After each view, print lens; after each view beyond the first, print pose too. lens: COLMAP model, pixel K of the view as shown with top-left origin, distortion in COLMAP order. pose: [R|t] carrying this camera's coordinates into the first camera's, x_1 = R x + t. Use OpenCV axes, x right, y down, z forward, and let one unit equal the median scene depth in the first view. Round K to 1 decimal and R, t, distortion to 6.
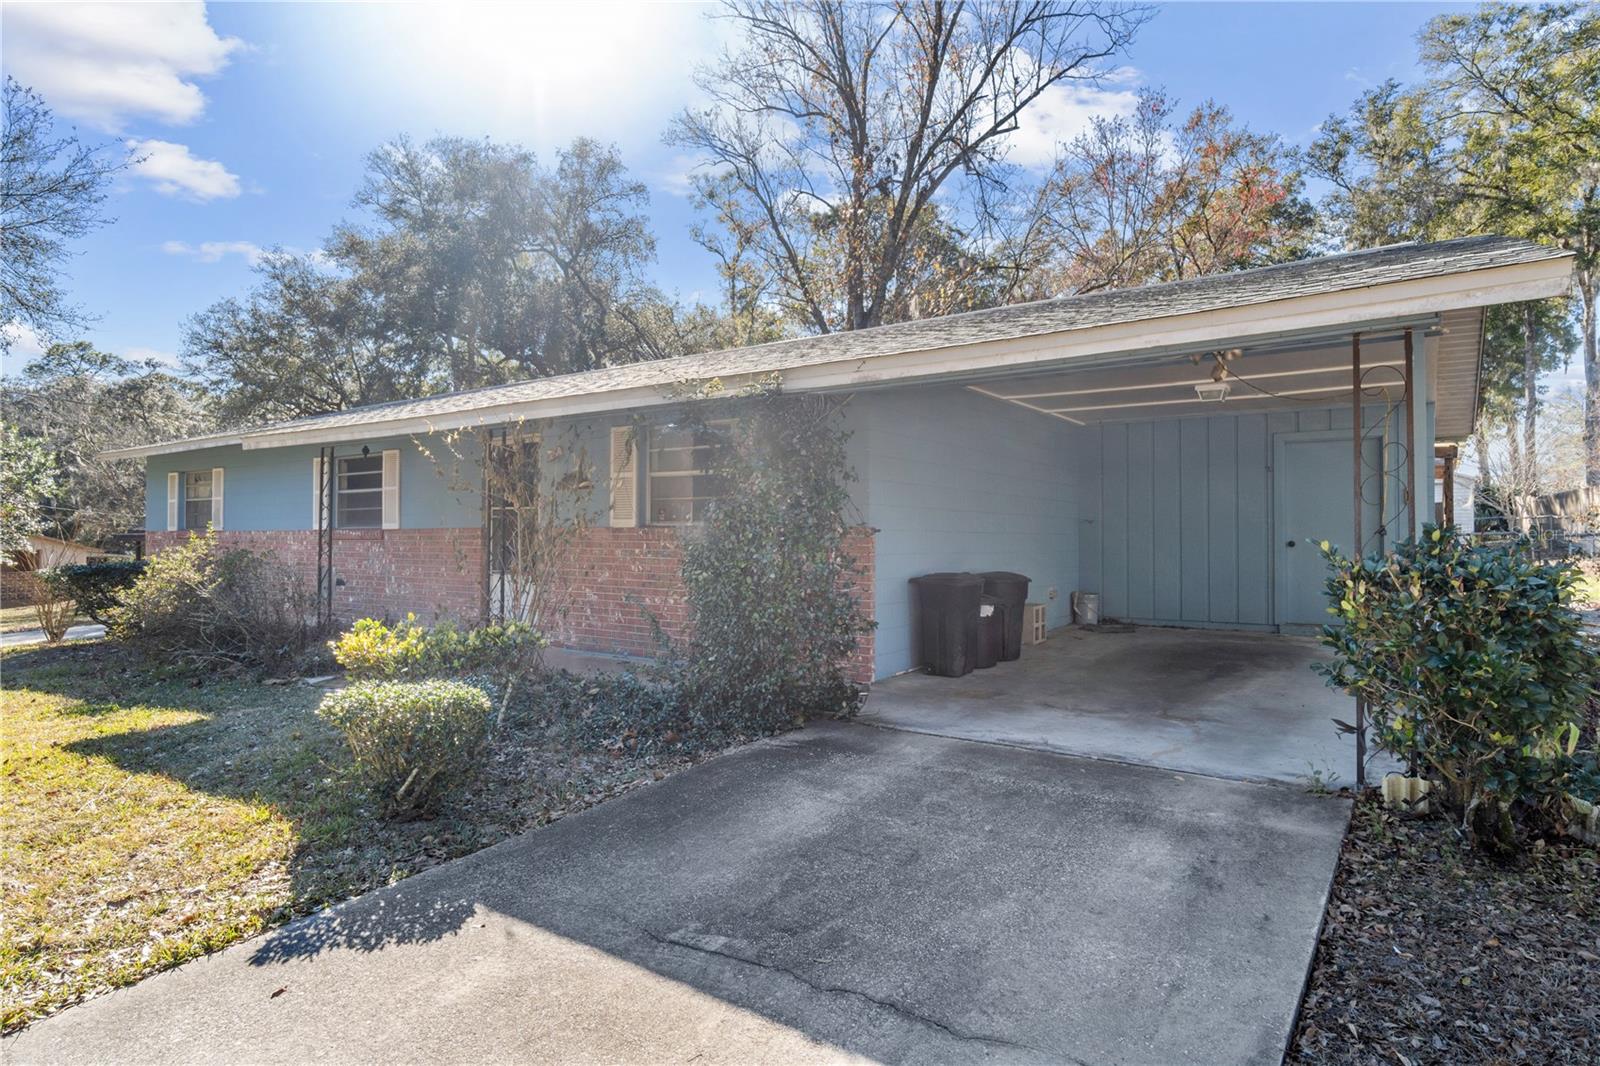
lens RADIAL K [[885.4, 0, 795.1], [0, 885.4, 531.4], [0, 0, 1]] dist [-0.002132, 0.002930]
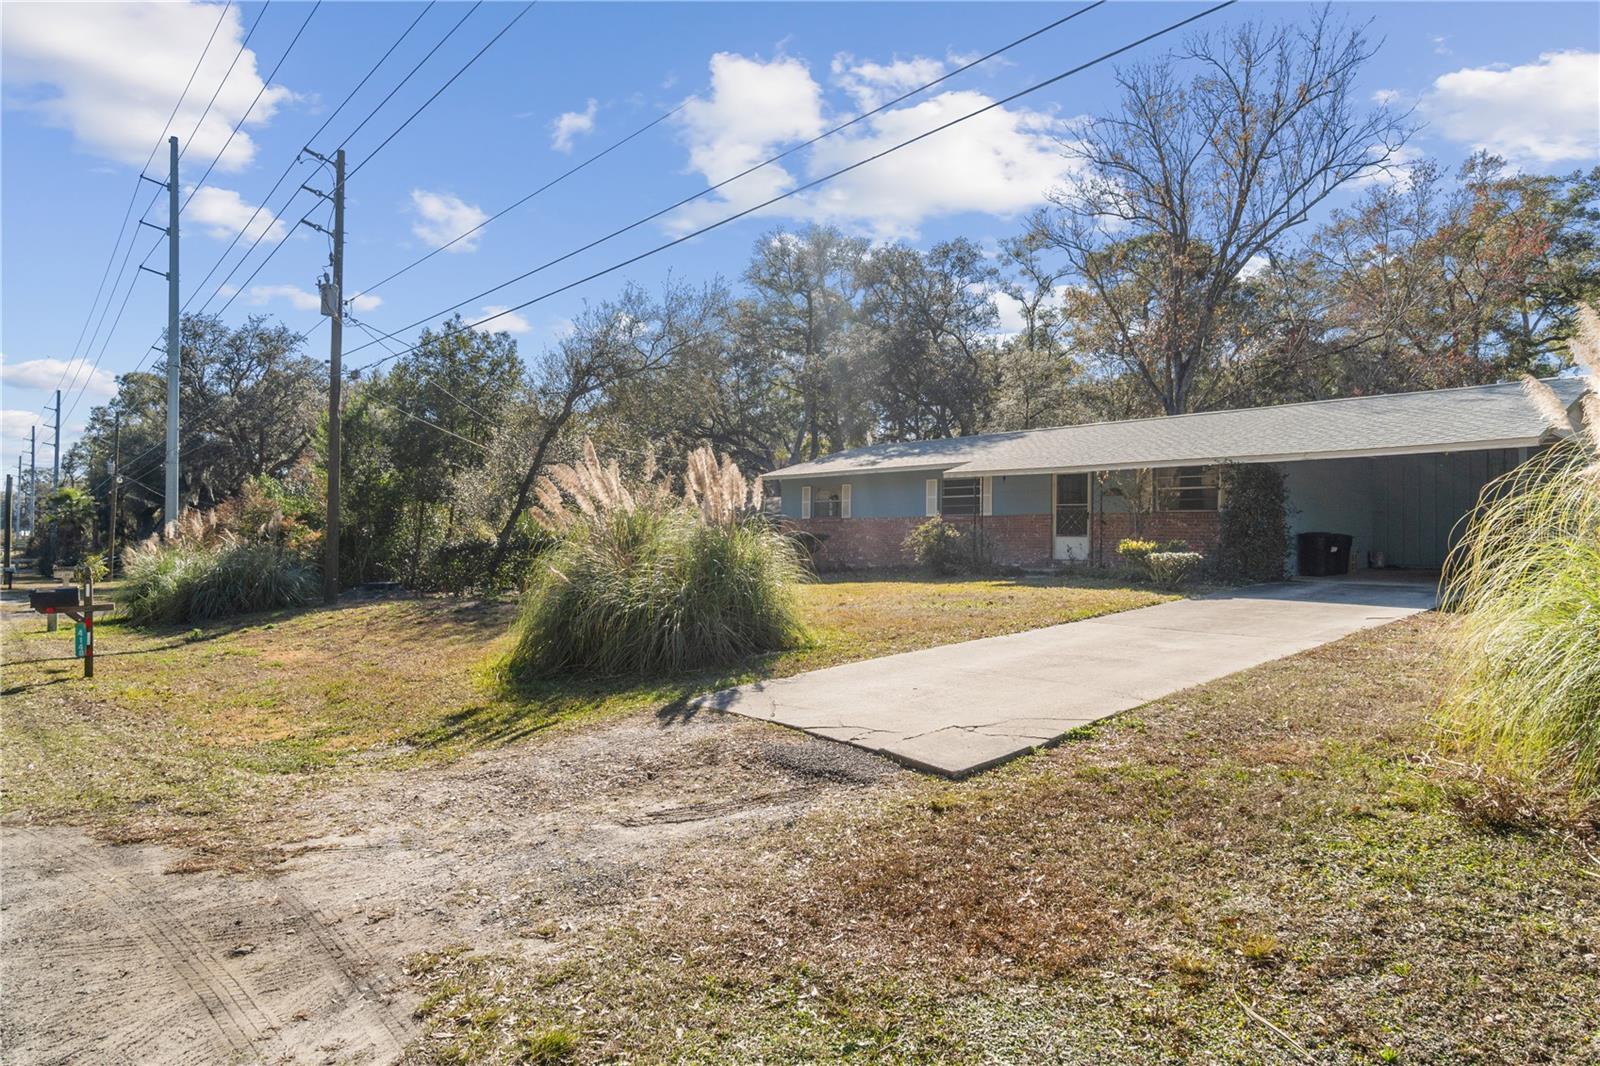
lens RADIAL K [[885.4, 0, 795.1], [0, 885.4, 531.4], [0, 0, 1]] dist [-0.002132, 0.002930]
pose [[0.972549, 0.006805, -0.232598, -0.464823], [-0.007274, 0.999973, -0.001159, 0.043423], [0.232584, 0.002819, 0.972572, -1.184834]]
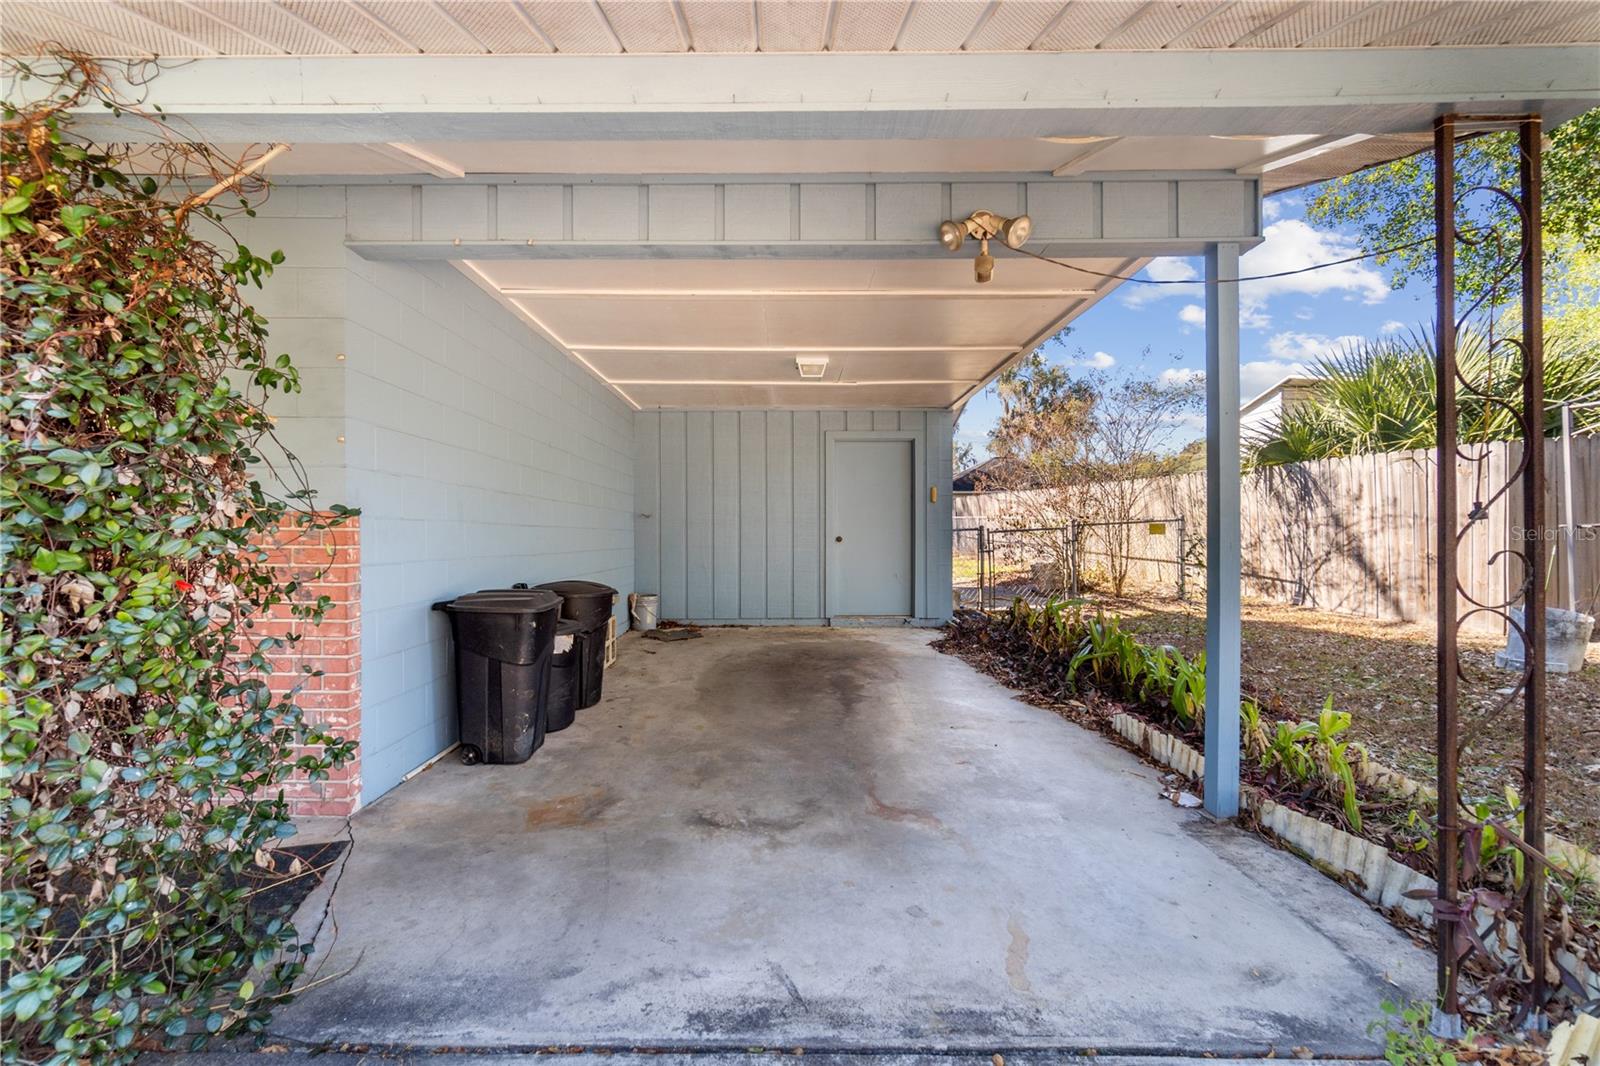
lens RADIAL K [[692.9, 0, 793.6], [0, 692.9, 525.4], [0, 0, 1]] dist [-0.003565, 0.000011]
pose [[0.812734, 0.001674, 0.582633, 0.042292], [0.003351, 0.999966, -0.007547, 0.004262], [-0.582626, 0.008086, 0.812700, 0.368695]]
